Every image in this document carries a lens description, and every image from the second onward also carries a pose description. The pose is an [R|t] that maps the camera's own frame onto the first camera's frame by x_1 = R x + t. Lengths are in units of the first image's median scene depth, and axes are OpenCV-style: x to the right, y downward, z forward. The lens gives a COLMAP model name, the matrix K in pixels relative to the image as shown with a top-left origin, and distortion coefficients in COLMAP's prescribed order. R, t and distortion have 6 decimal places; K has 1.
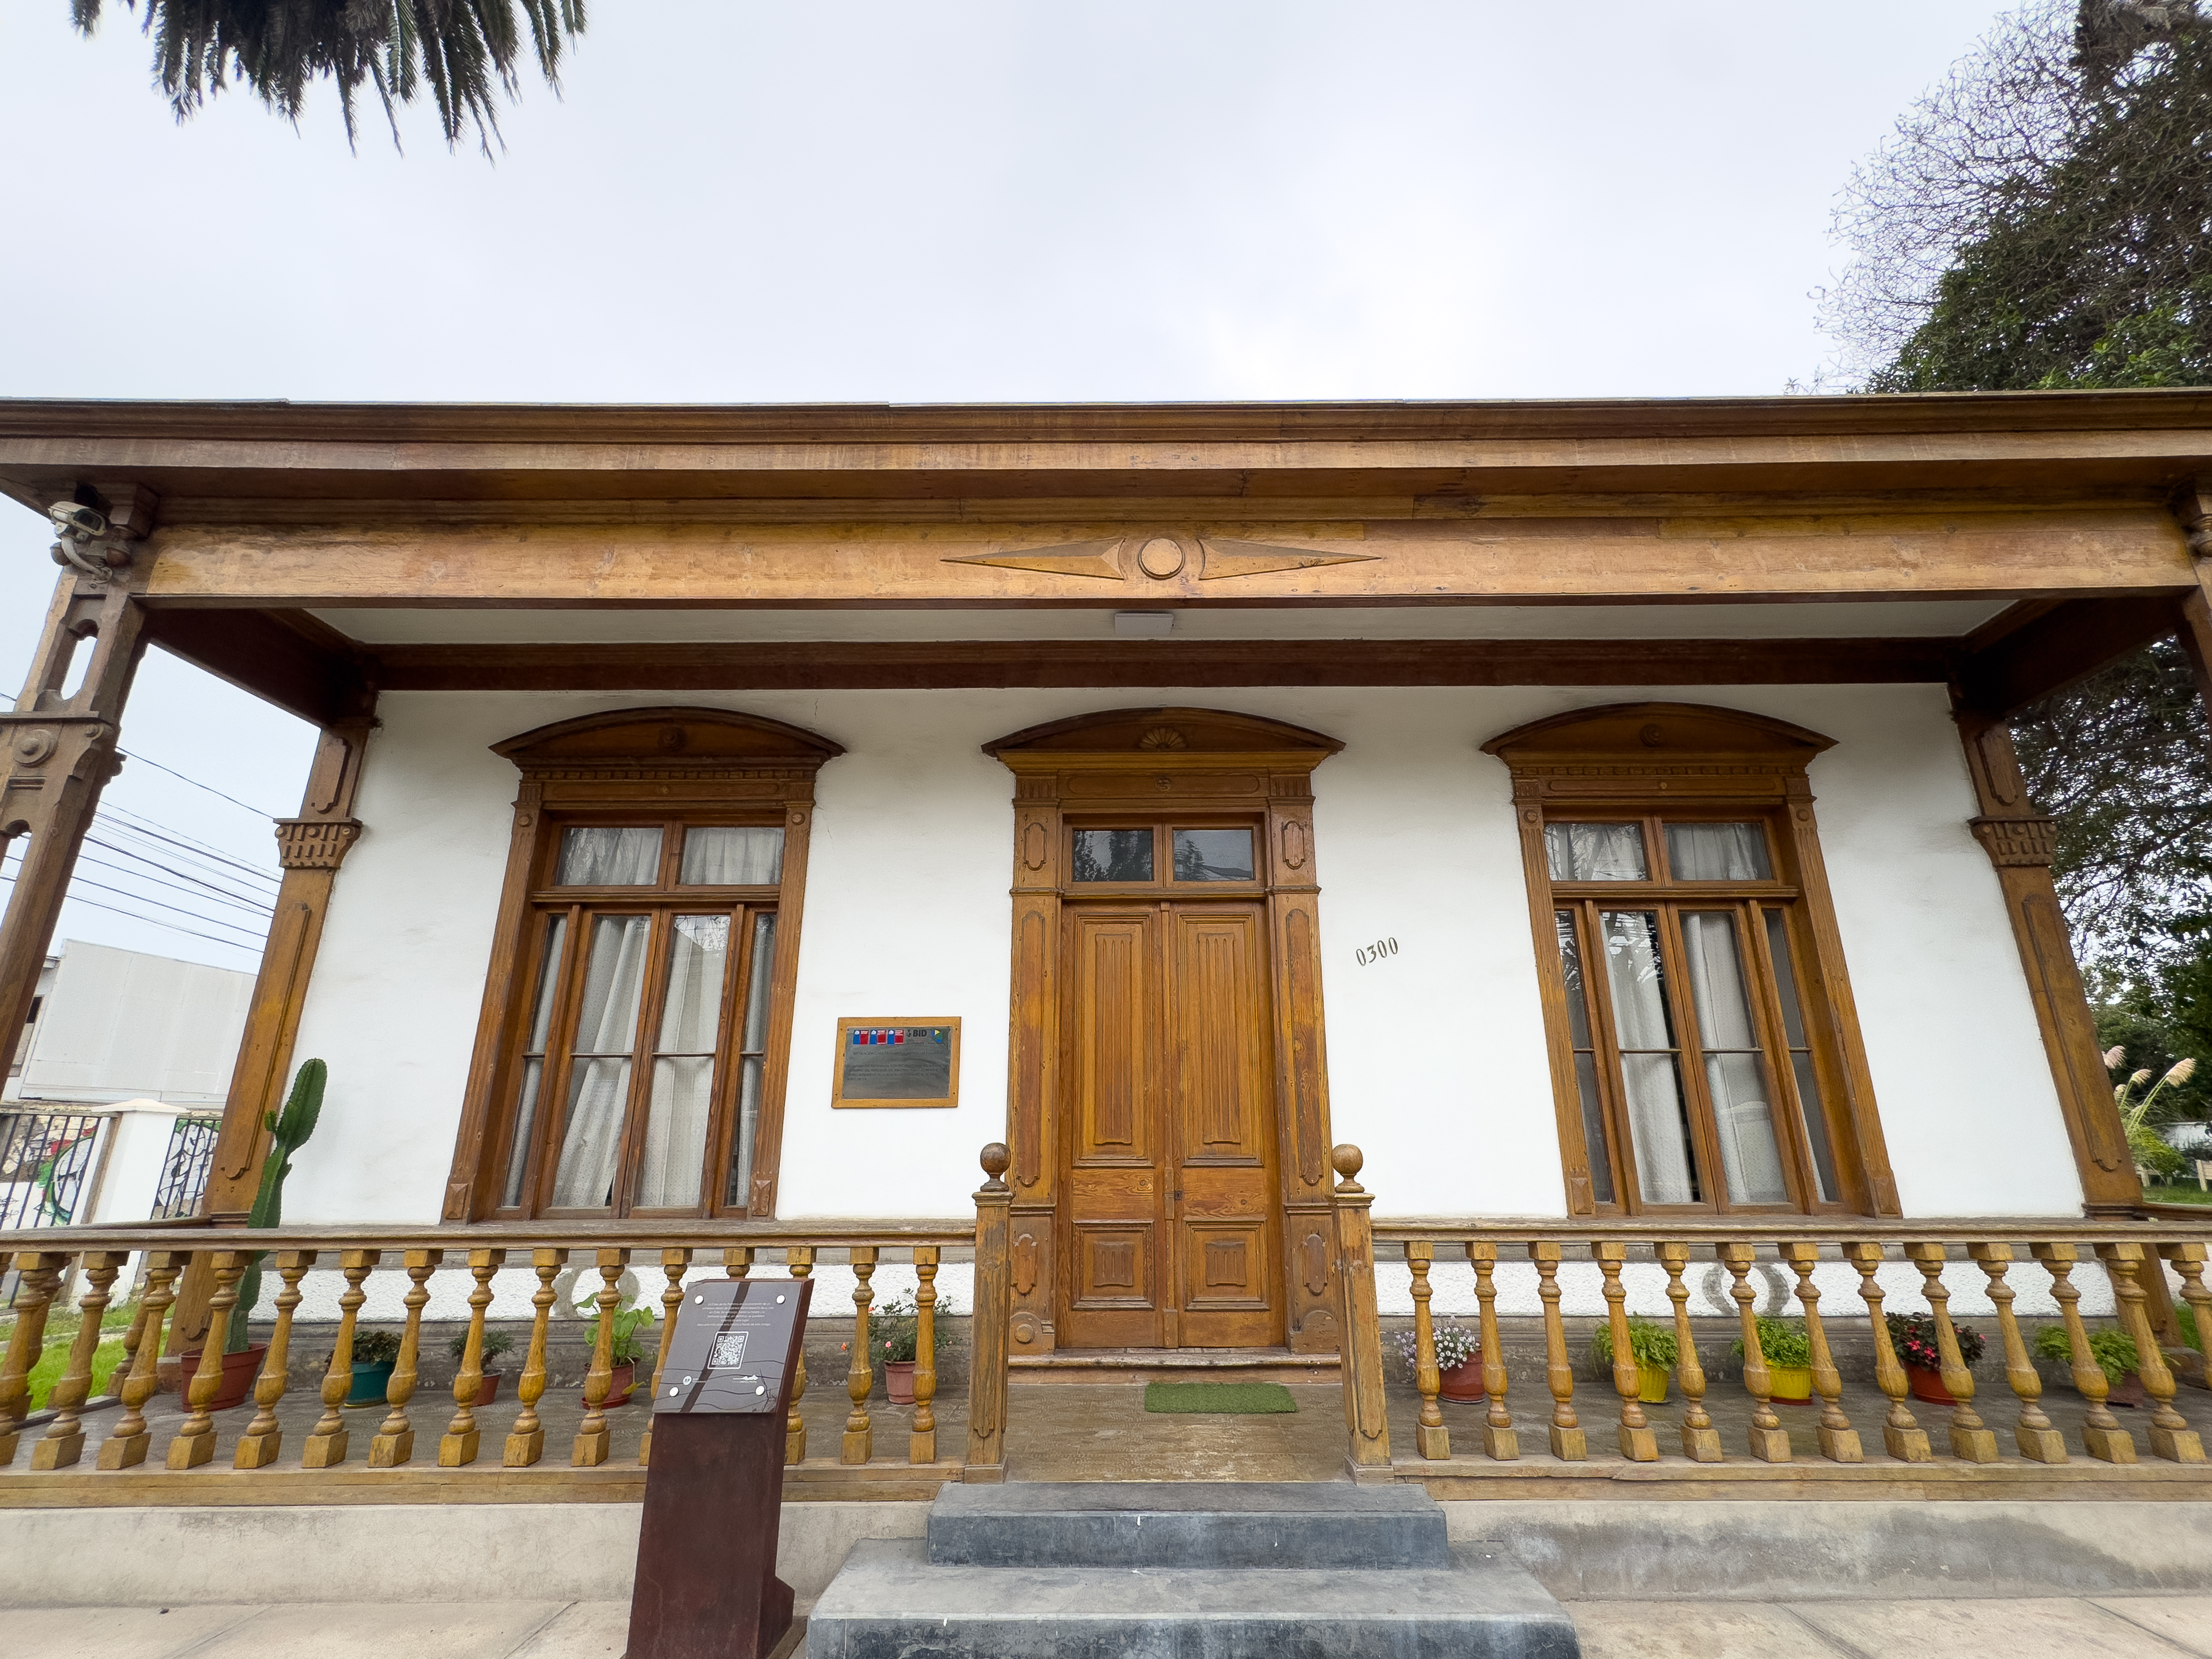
lens RADIAL K [[944.1, 0, 1127.9], [0, 944.1, 828.2], [0, 0, 1]] dist [0.004397, 0.000123]
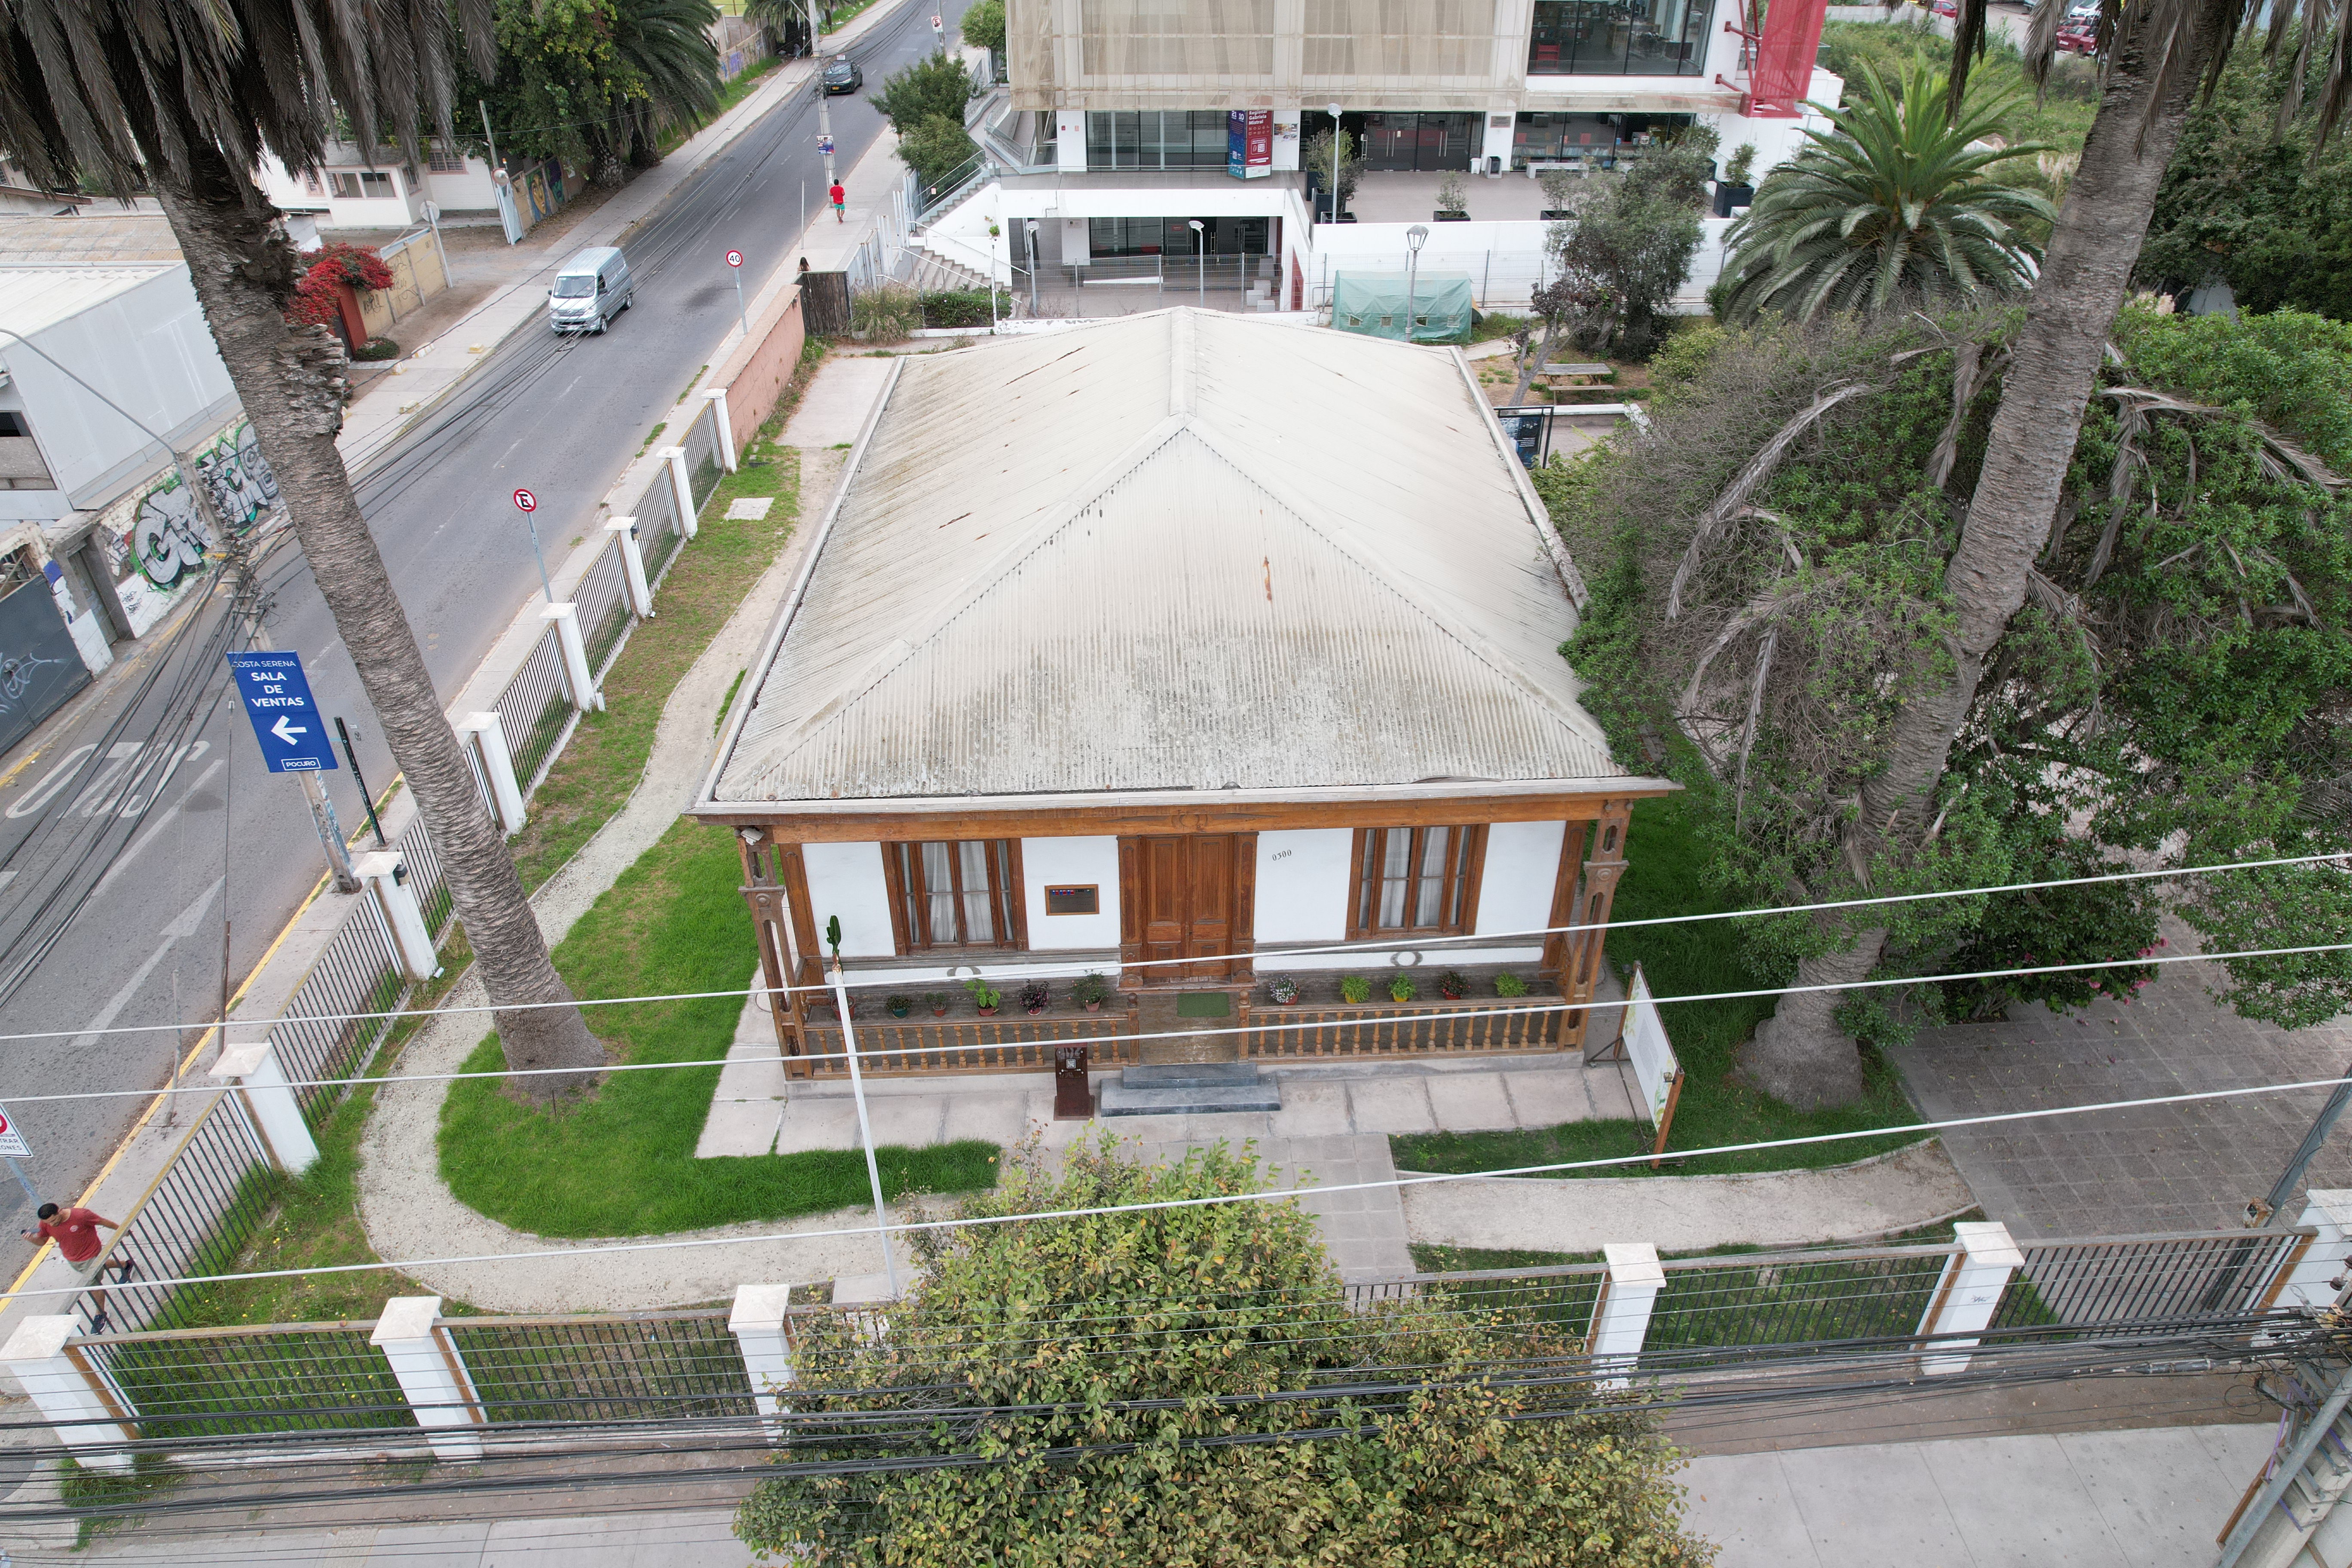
lens RADIAL K [[1476.4, 0, 1173.3], [0, 1476.4, 782.8], [0, 0, 1]] dist [-0.001756, -0.000022]
pose [[0.998726, -0.024230, 0.044267, -0.152078], [-0.018681, 0.637363, 0.770337, -2.845090], [-0.046879, -0.770182, 0.636099, -1.152142]]
